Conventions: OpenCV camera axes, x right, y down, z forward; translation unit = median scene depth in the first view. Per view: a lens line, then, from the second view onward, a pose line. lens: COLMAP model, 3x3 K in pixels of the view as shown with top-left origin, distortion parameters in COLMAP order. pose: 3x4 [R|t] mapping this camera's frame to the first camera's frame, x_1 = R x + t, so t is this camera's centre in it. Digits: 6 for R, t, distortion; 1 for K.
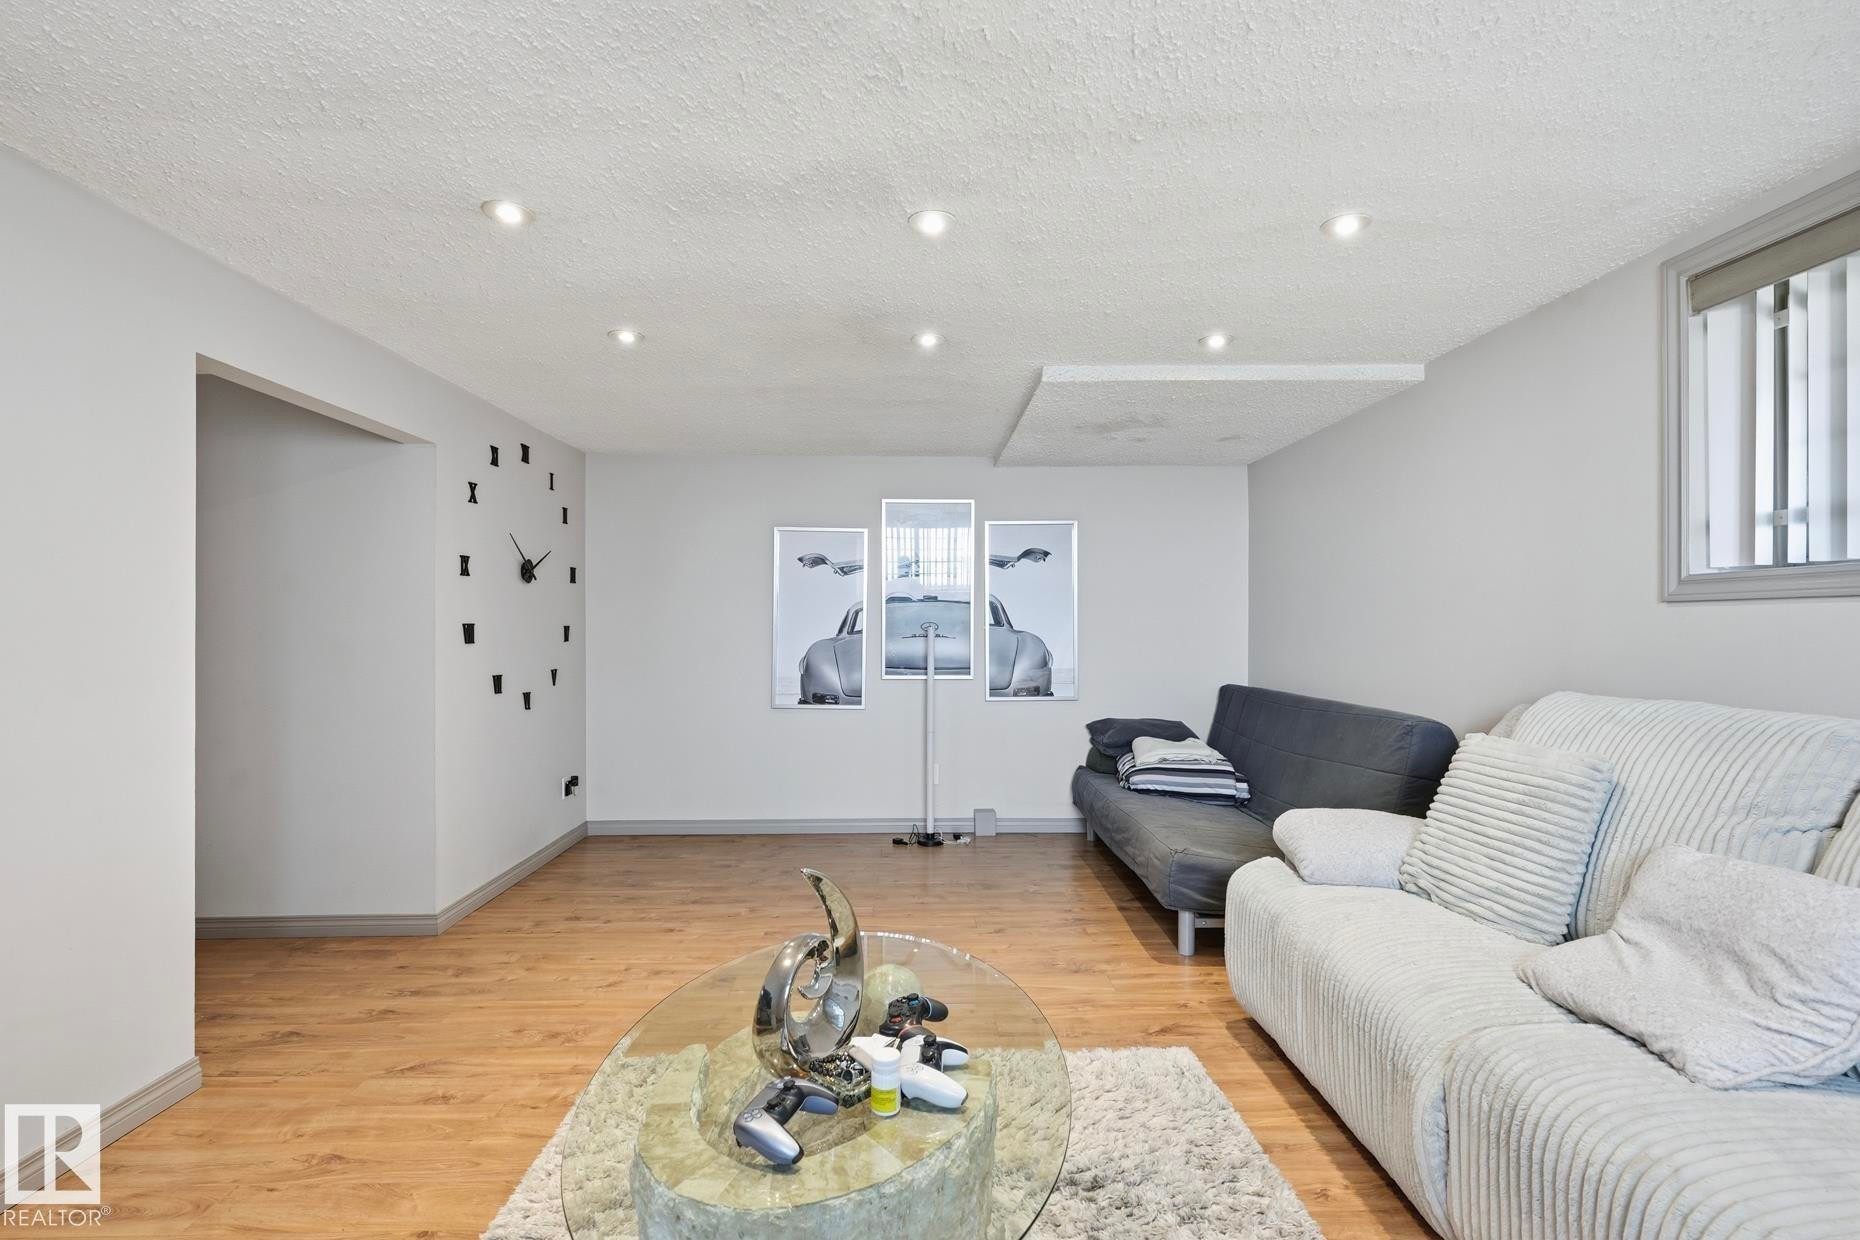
lens RADIAL K [[894.9, 0, 928.7], [0, 894.9, 624.9], [0, 0, 1]] dist [-0.004314, 0.000160]
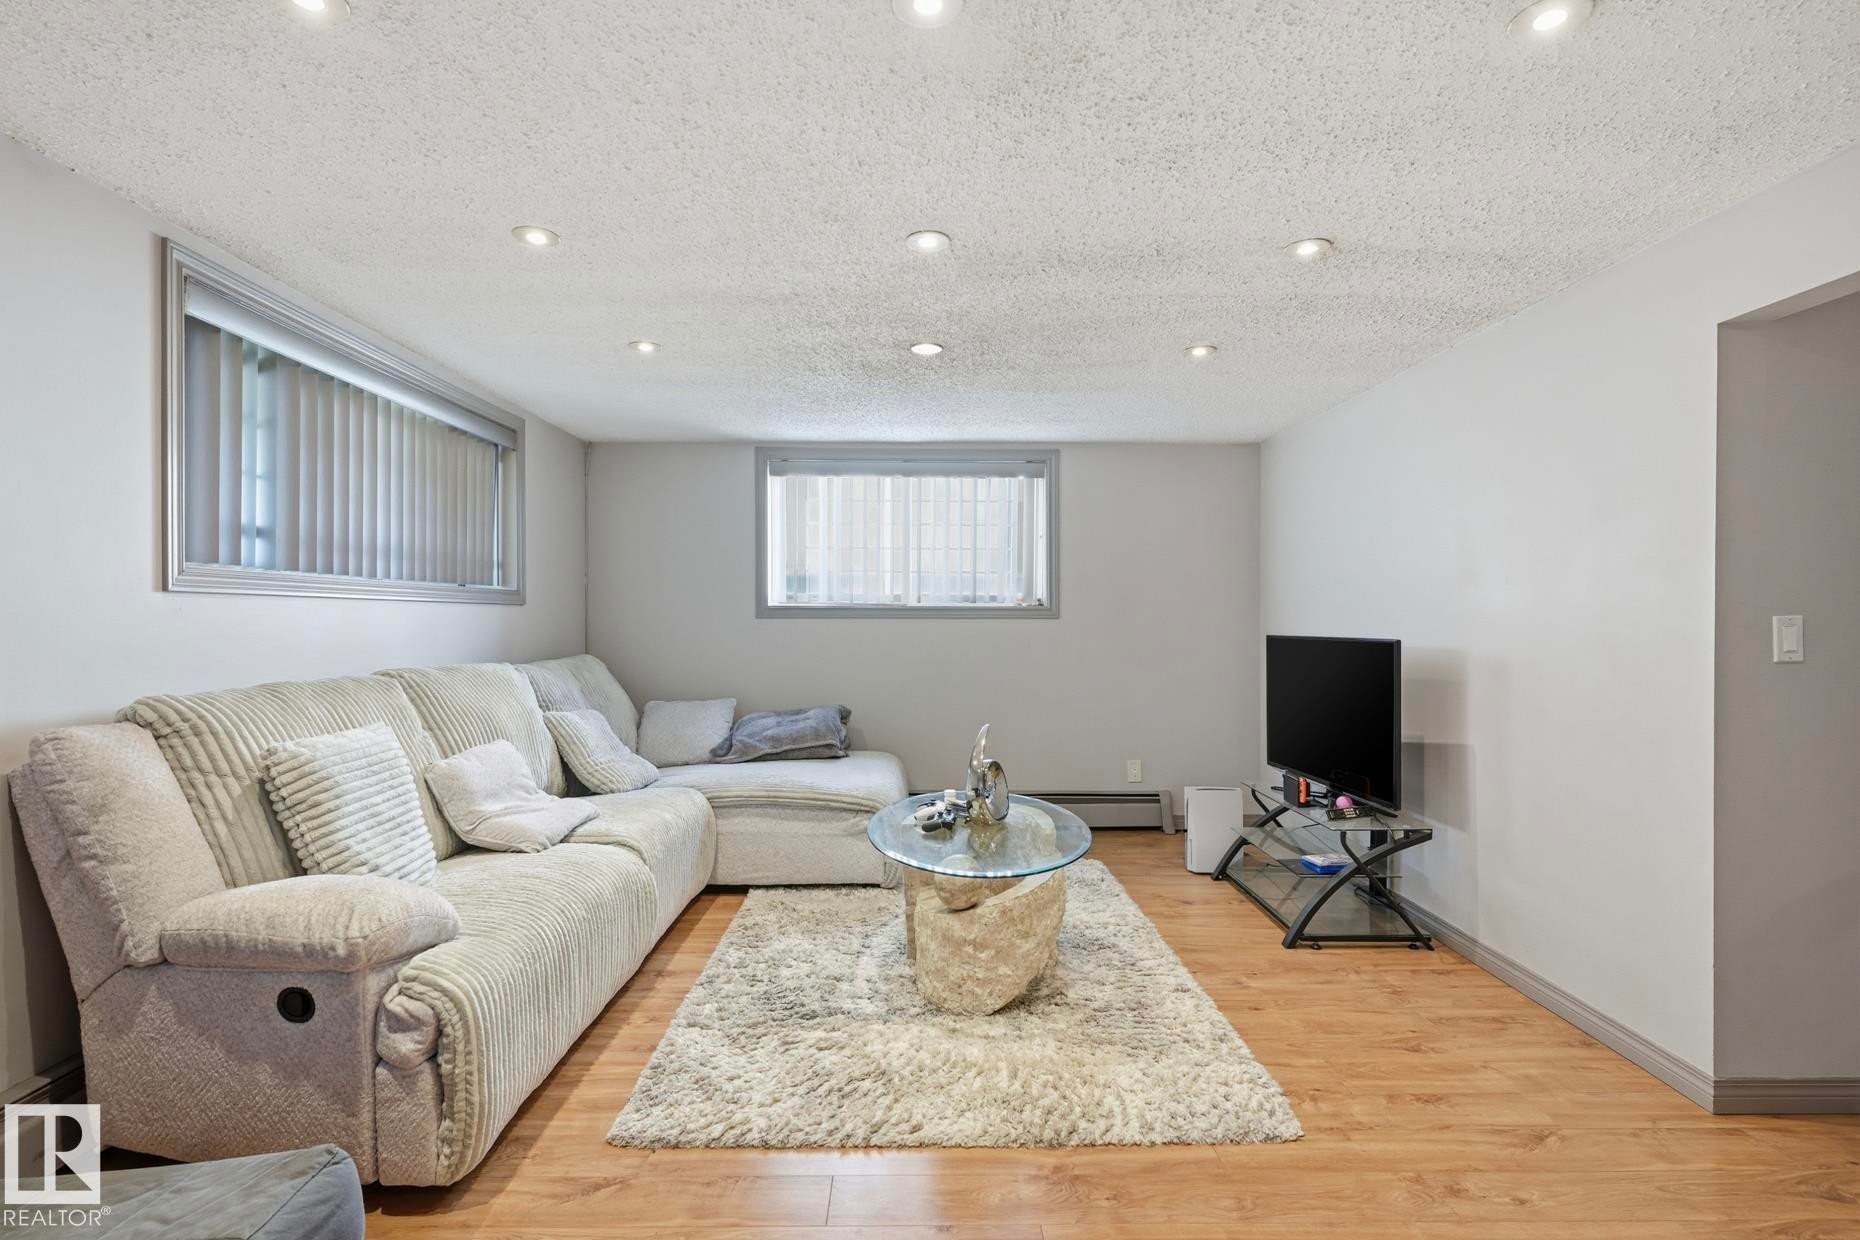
lens RADIAL K [[894.9, 0, 927.8], [0, 894.9, 618.5], [0, 0, 1]] dist [-0.004314, 0.000160]
pose [[-0.999912, -0.001980, 0.013092, -0.009064], [-0.002034, 0.999989, -0.004147, 0.007555], [-0.013083, -0.004173, -0.999906, 2.036041]]
